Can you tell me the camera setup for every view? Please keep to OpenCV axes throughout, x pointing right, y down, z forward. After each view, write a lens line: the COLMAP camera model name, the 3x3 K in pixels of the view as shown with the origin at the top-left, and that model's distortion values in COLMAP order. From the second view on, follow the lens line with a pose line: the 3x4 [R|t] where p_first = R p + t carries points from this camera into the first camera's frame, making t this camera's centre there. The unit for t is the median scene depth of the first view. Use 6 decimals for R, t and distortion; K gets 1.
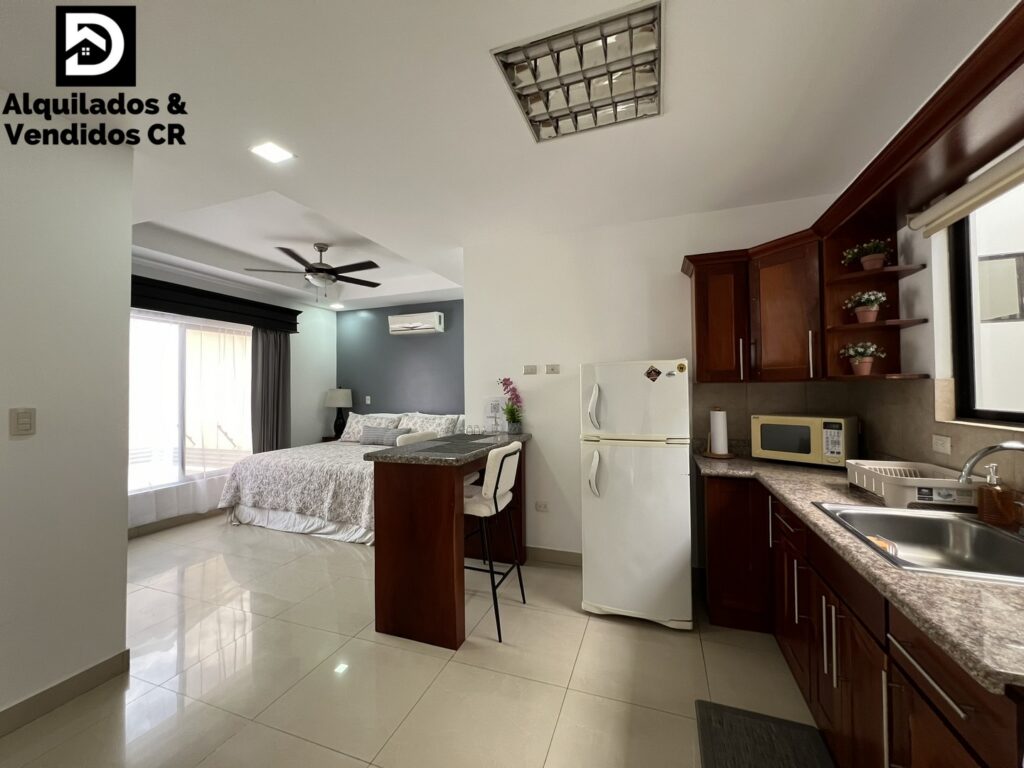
lens RADIAL K [[410.2, 0, 509.2], [0, 410.2, 382.0], [0, 0, 1]] dist [-0.001365, 0.000461]
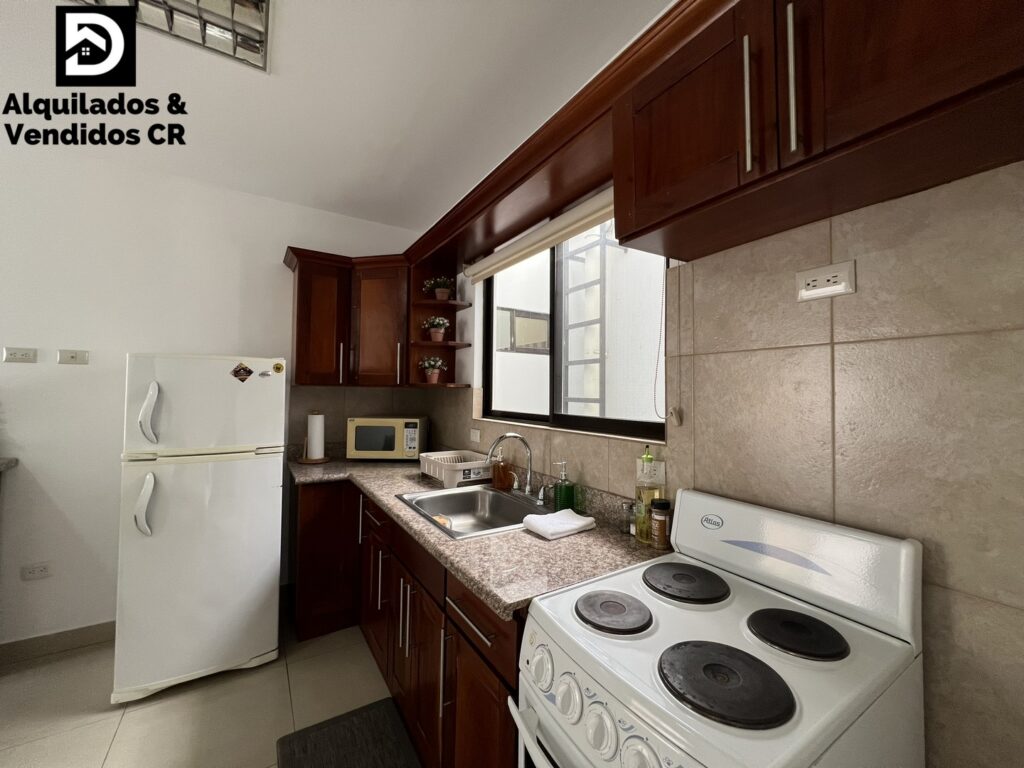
lens RADIAL K [[410.2, 0, 509.2], [0, 410.2, 382.0], [0, 0, 1]] dist [-0.001365, 0.000461]
pose [[0.612852, 0.038583, 0.789255, 0.024484], [-0.035007, 0.999152, -0.021661, -0.002102], [-0.789422, -0.014355, 0.613684, 0.053778]]
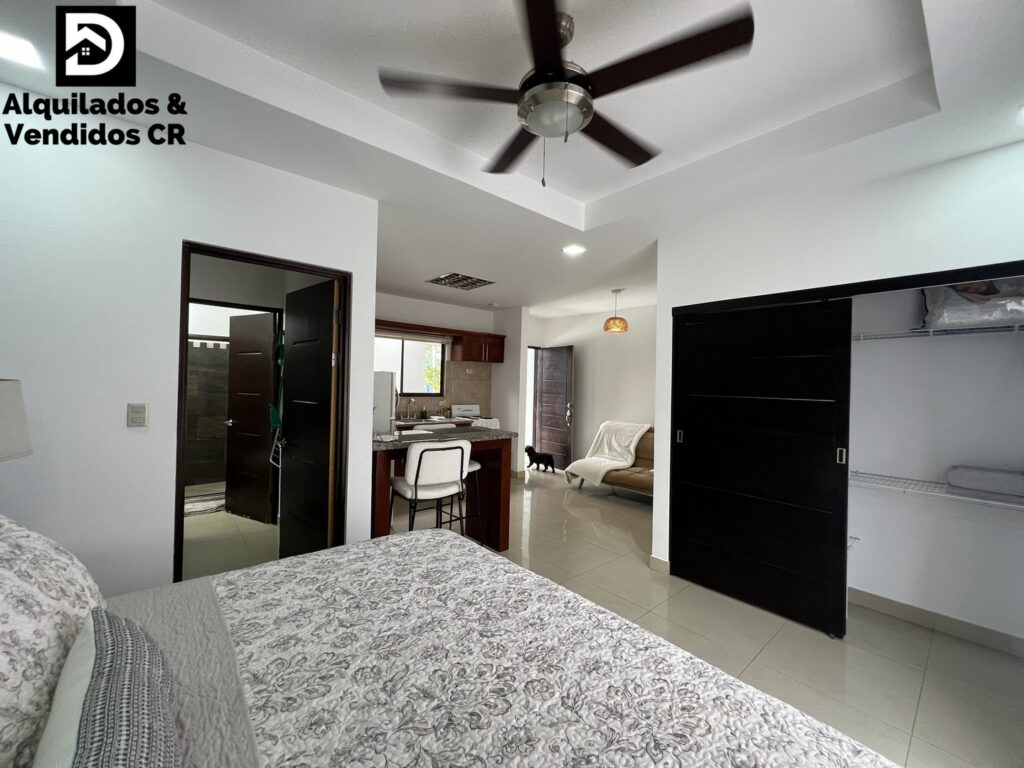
lens RADIAL K [[410.2, 0, 509.2], [0, 410.2, 382.0], [0, 0, 1]] dist [-0.001365, 0.000461]
pose [[-0.874517, -0.007767, 0.484933, -1.157029], [-0.024643, 0.999292, -0.028435, 0.031752], [-0.484369, -0.036817, -0.874089, 2.564843]]
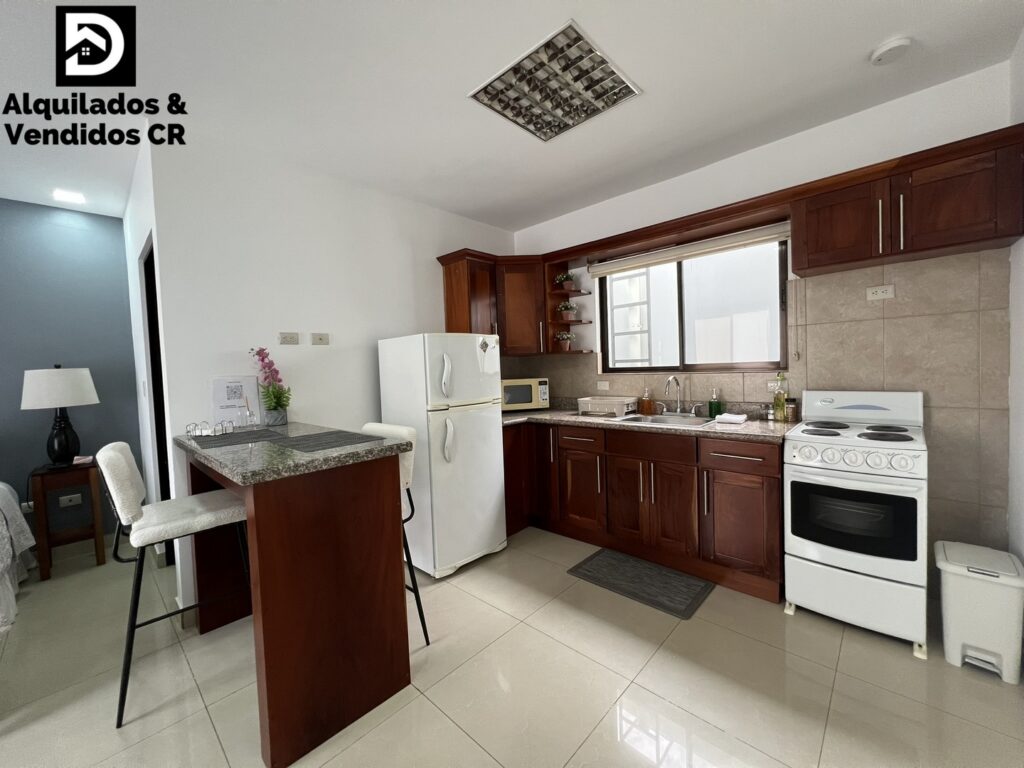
lens RADIAL K [[410.2, 0, 509.2], [0, 410.2, 382.0], [0, 0, 1]] dist [-0.001365, 0.000461]
pose [[0.394087, -0.037837, 0.918294, -0.761268], [0.014047, 0.999283, 0.035145, 0.046929], [-0.918966, -0.000951, 0.394336, 0.512872]]
